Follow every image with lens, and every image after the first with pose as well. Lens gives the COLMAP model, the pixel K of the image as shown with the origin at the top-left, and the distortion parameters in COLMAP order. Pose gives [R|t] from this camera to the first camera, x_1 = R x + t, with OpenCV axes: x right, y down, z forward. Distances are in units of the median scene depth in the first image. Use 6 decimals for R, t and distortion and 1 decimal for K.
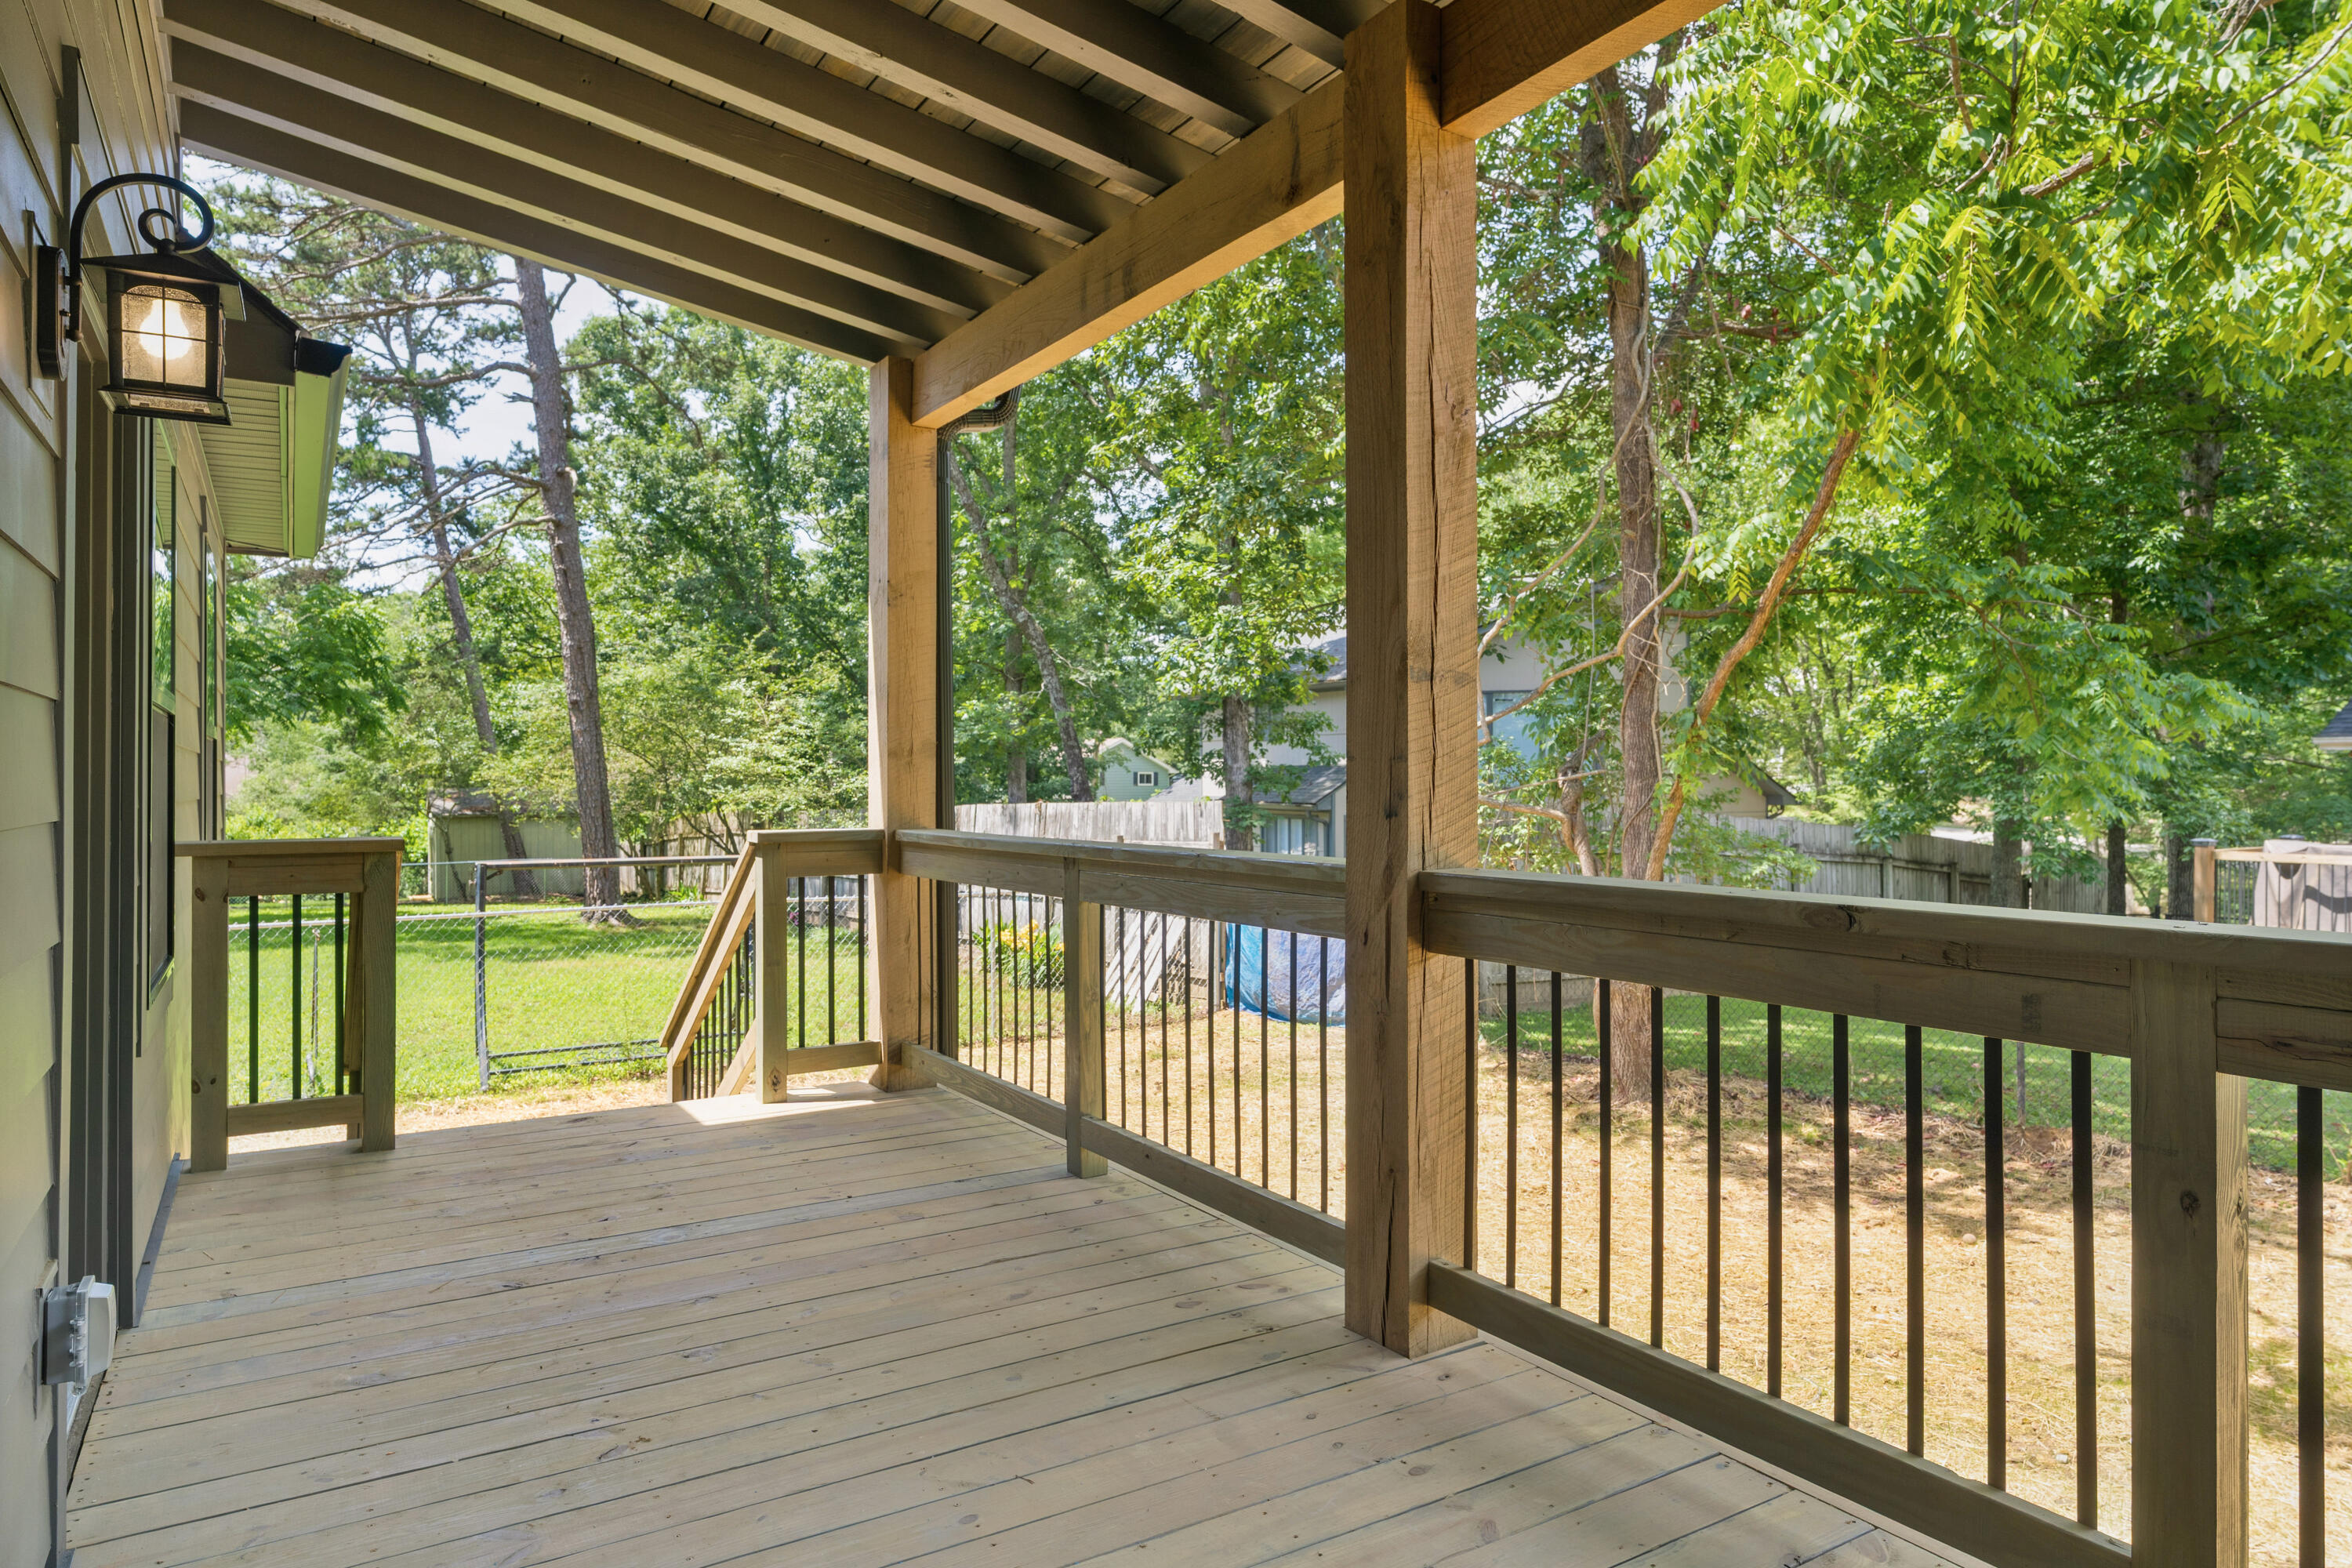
lens RADIAL K [[1420.3, 0, 1114.3], [0, 1420.3, 753.1], [0, 0, 1]] dist [0.000651, 0.000409]
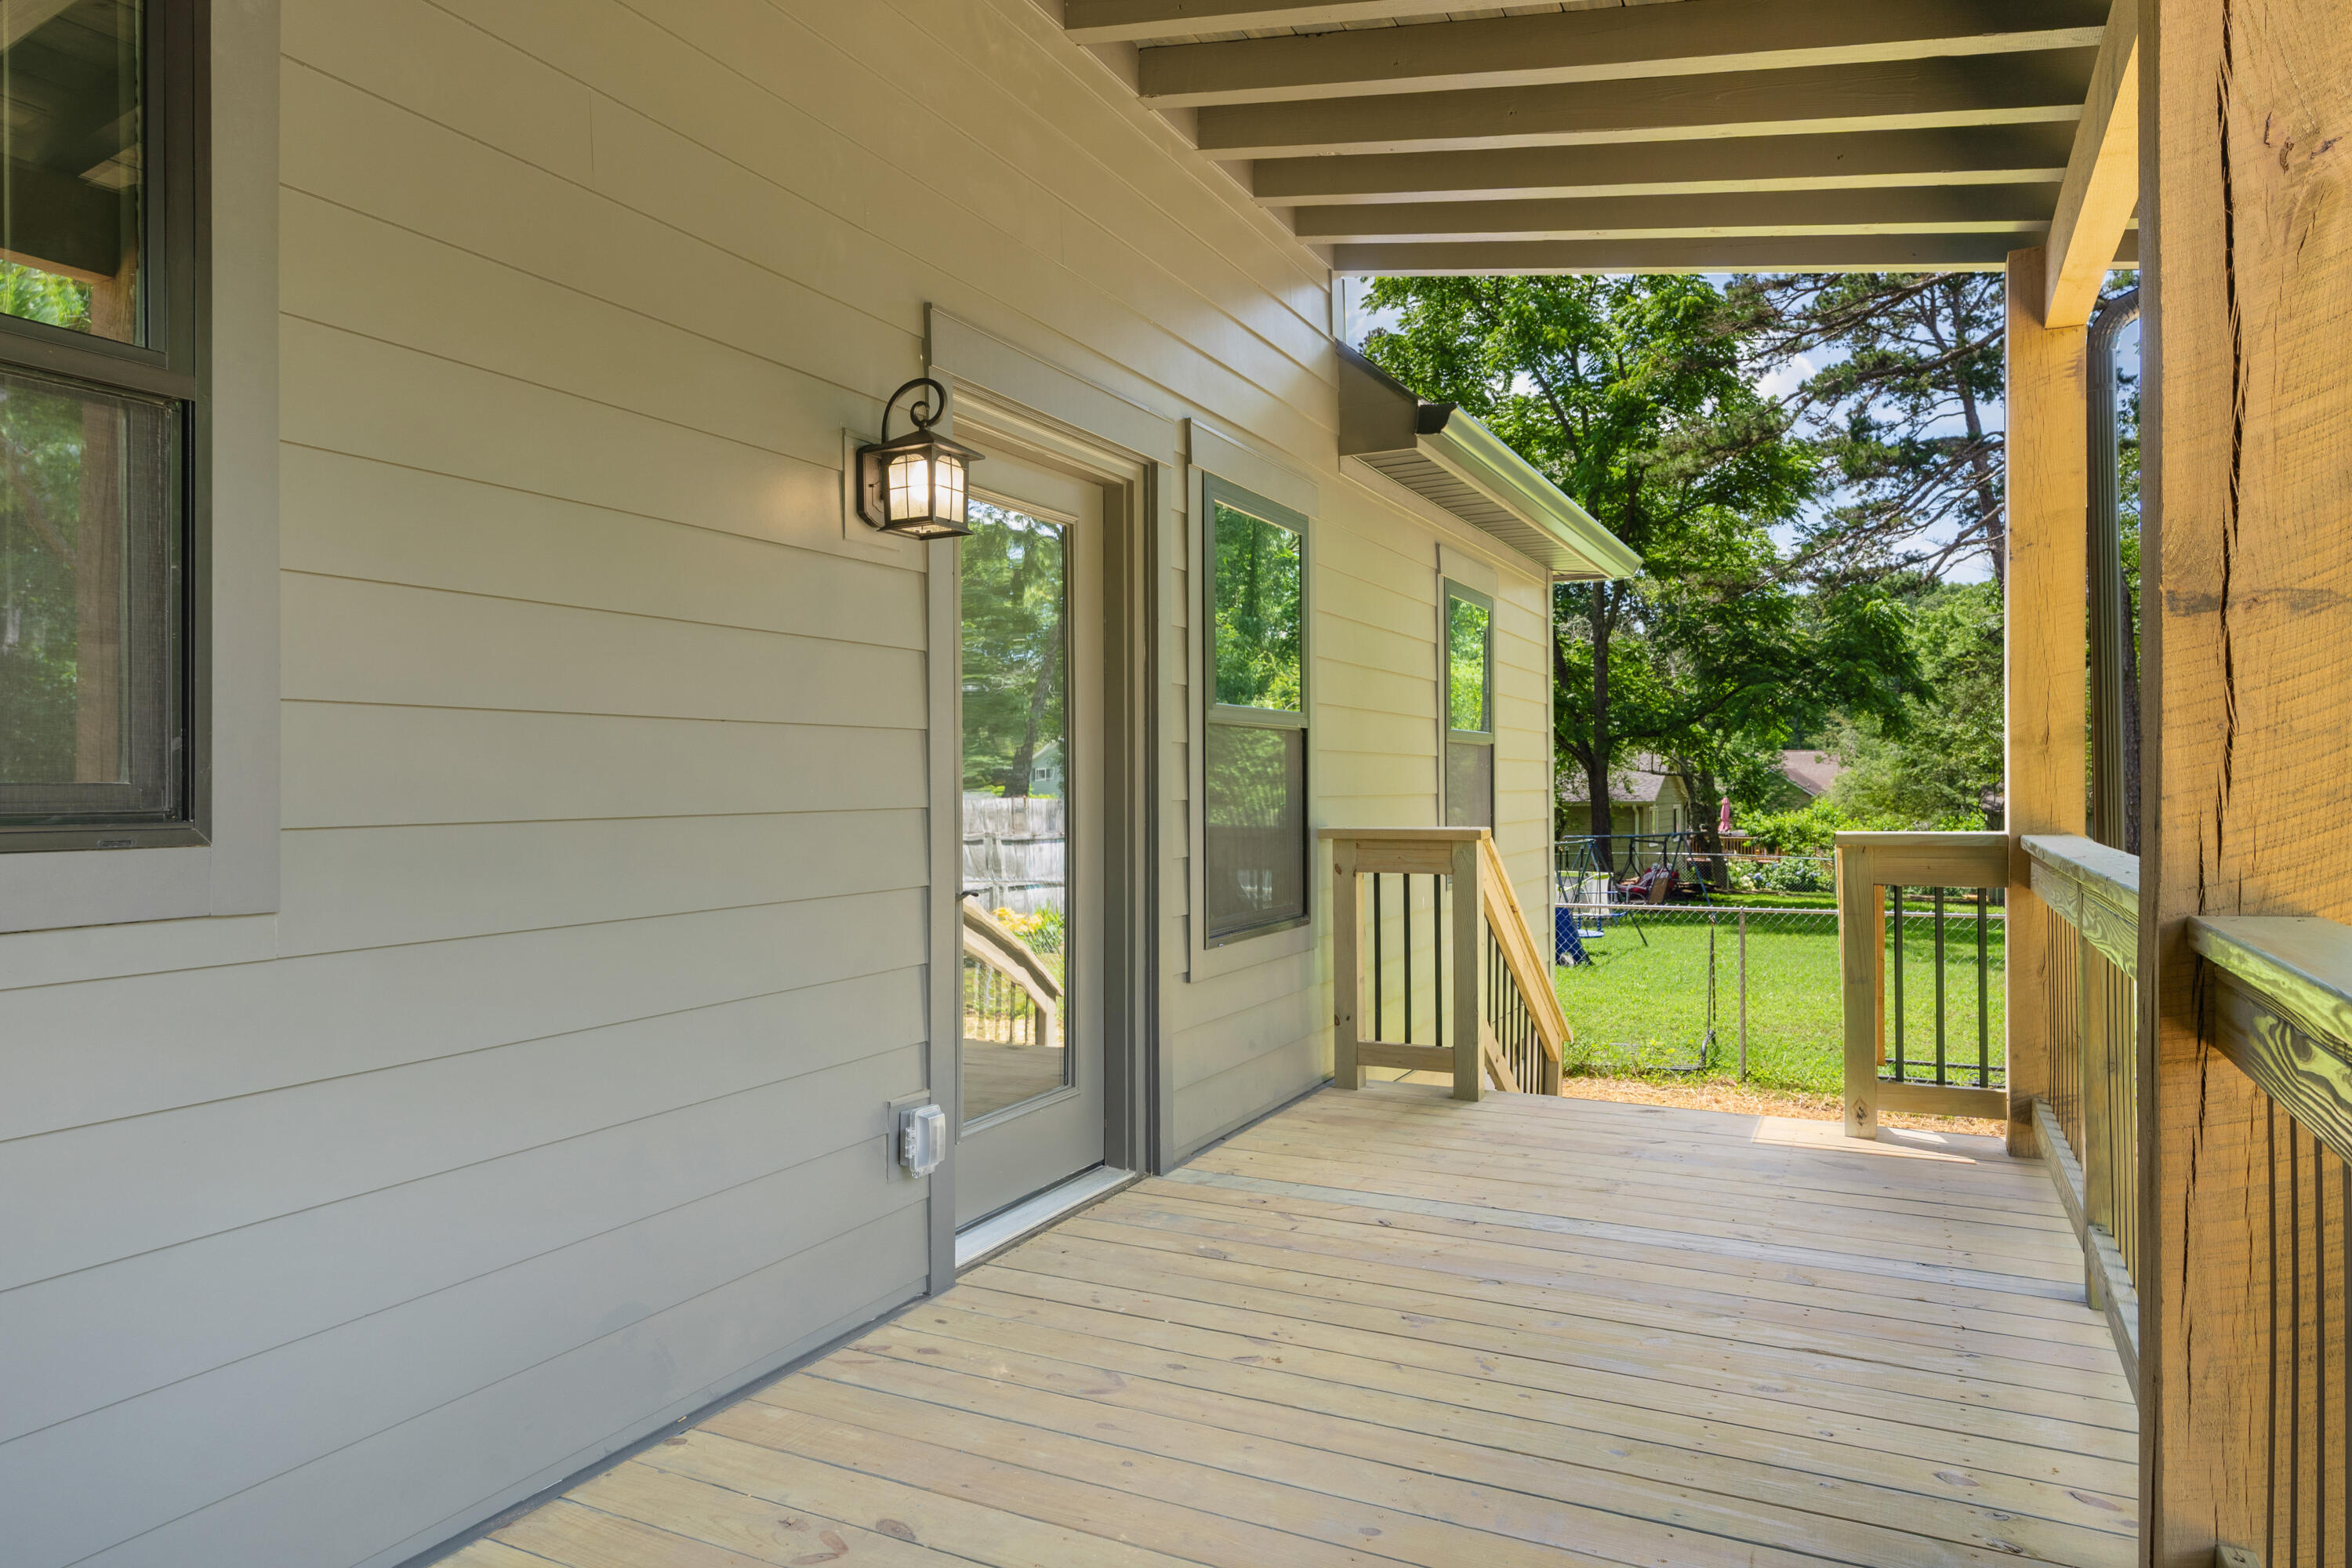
lens RADIAL K [[1420.3, 0, 1164.9], [0, 1420.3, 799.5], [0, 0, 1]] dist [0.000651, 0.000409]
pose [[0.529979, 0.006828, -0.847984, 0.367888], [0.024141, 0.999441, 0.023135, 0.003397], [0.847667, -0.032733, 0.529517, 0.210828]]
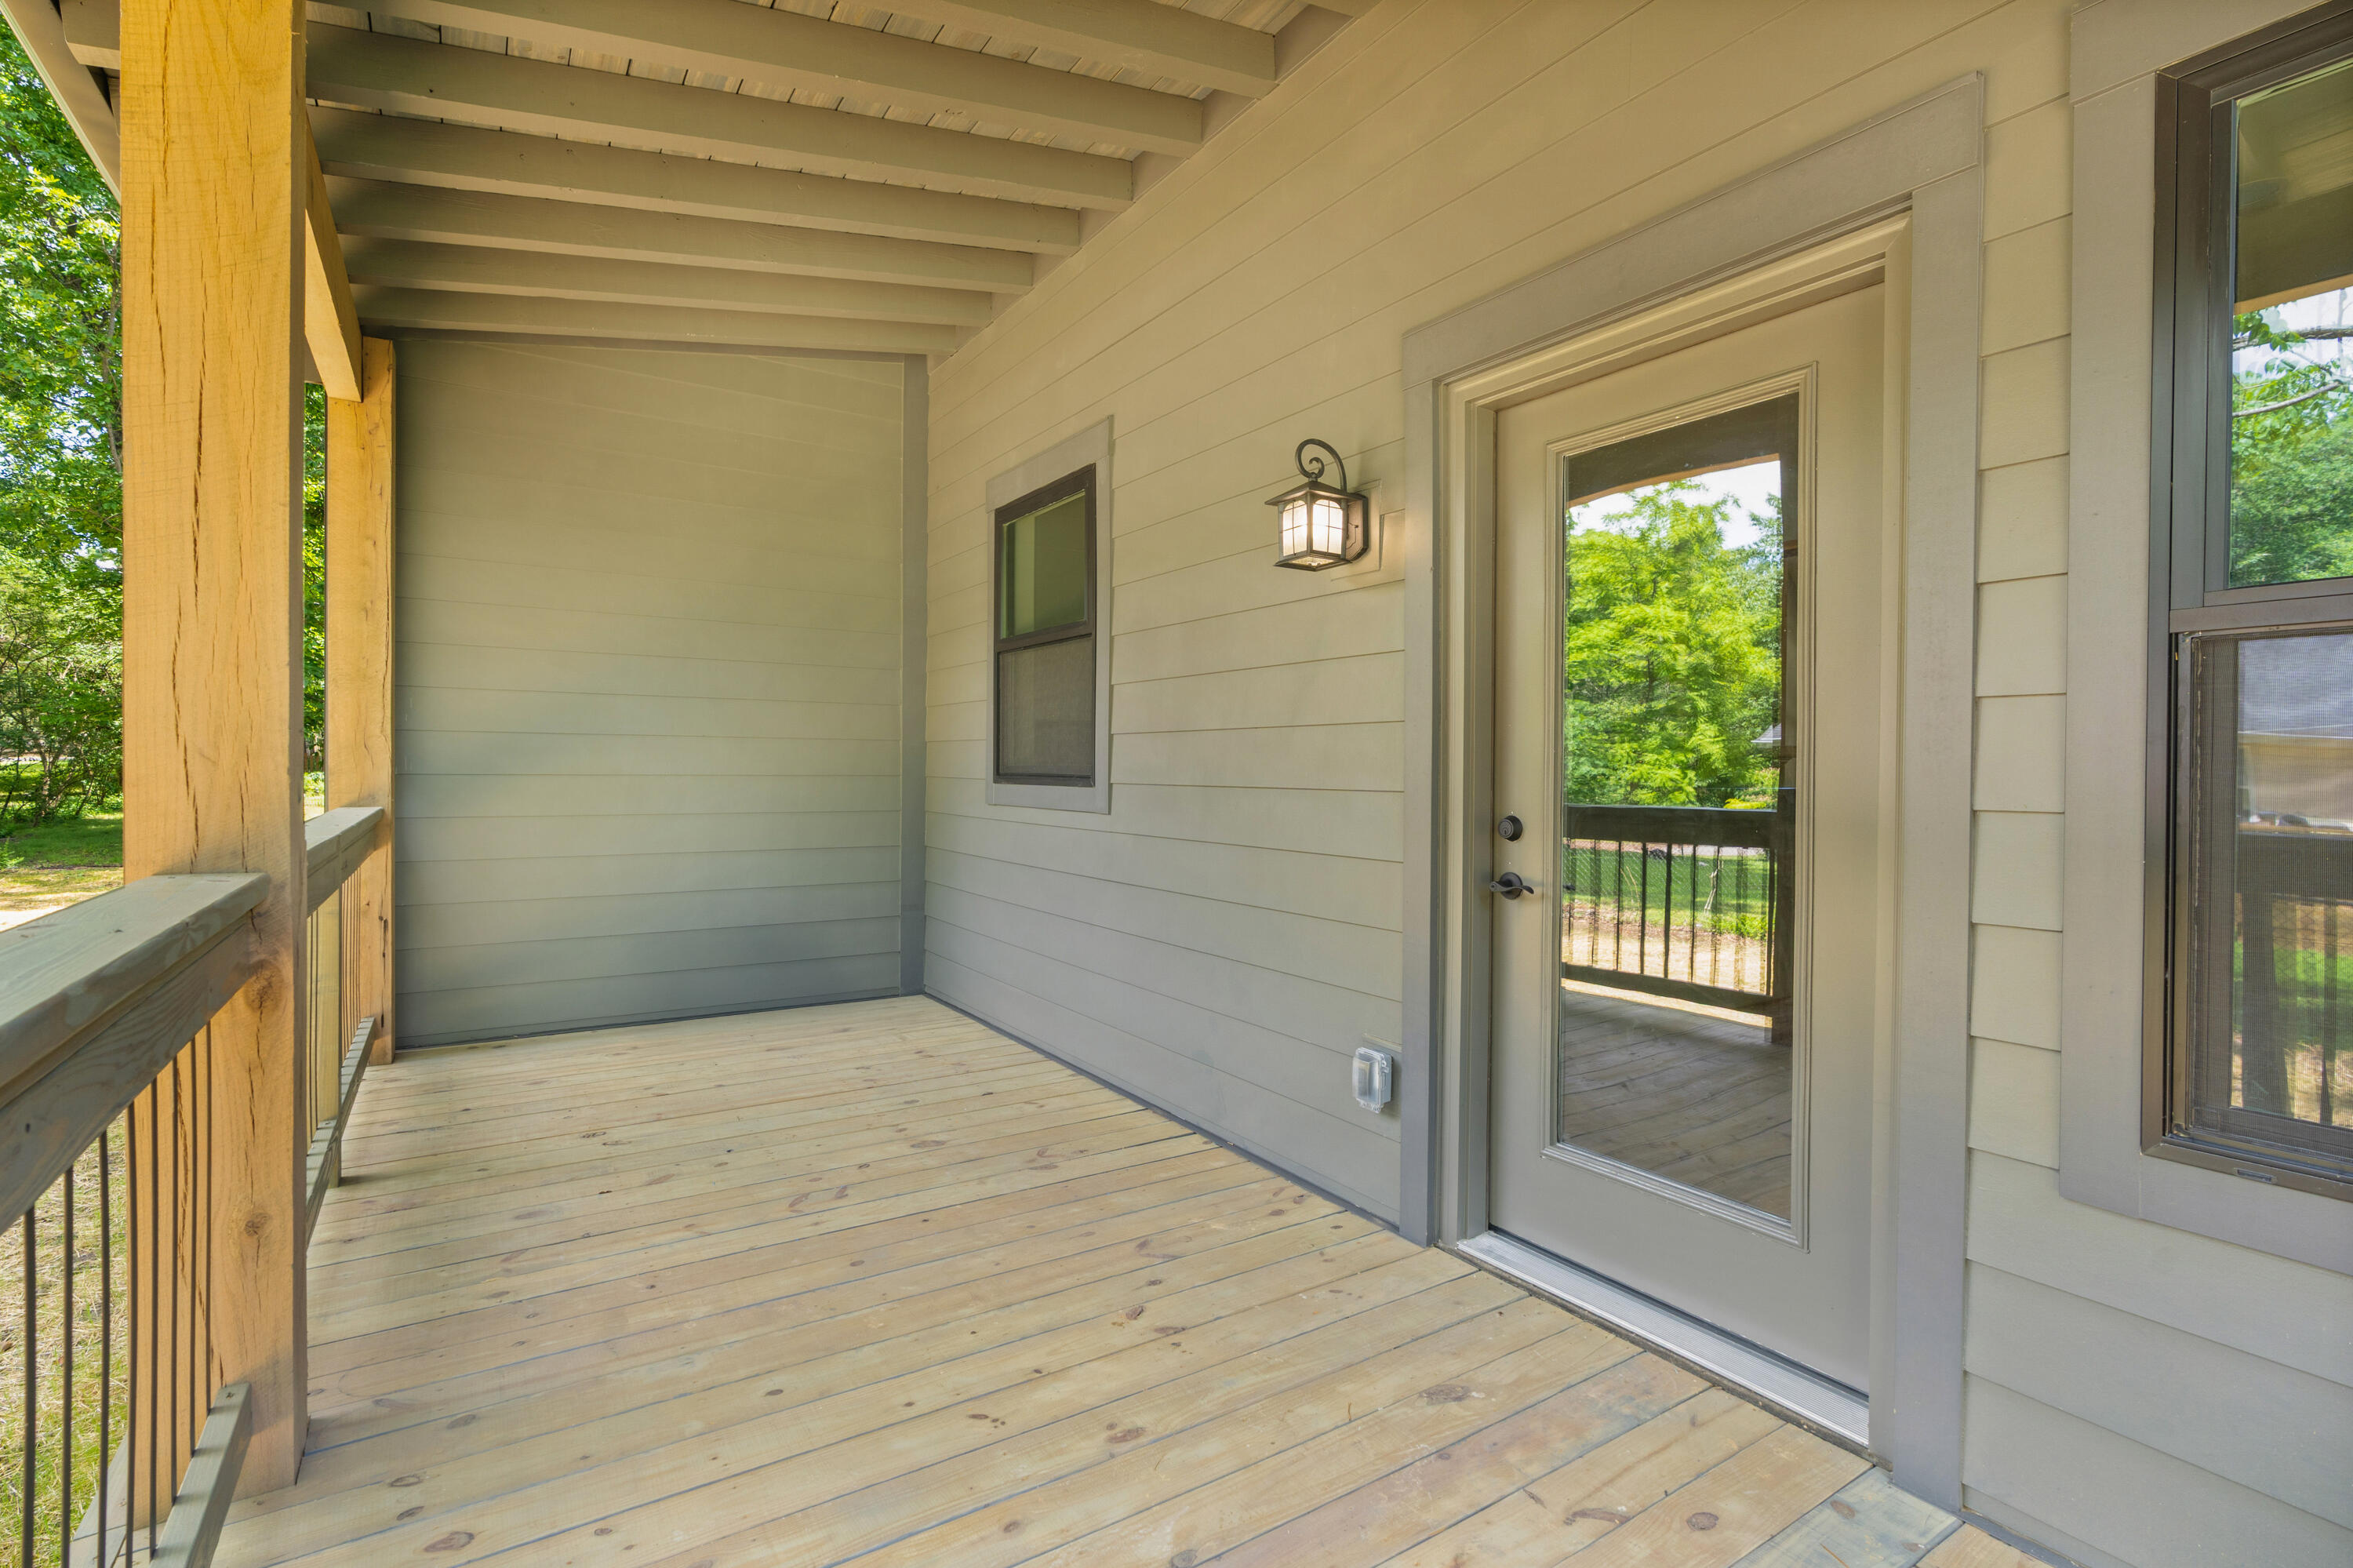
lens RADIAL K [[1088.0, 0, 1172.7], [0, 1088.0, 775.1], [0, 0, 1]] dist [-0.004077, -0.000235]
pose [[-0.998338, -0.015387, -0.055538, -0.195916], [-0.014591, 0.999785, -0.014719, 0.021612], [0.055753, -0.013885, -0.998348, 1.199665]]
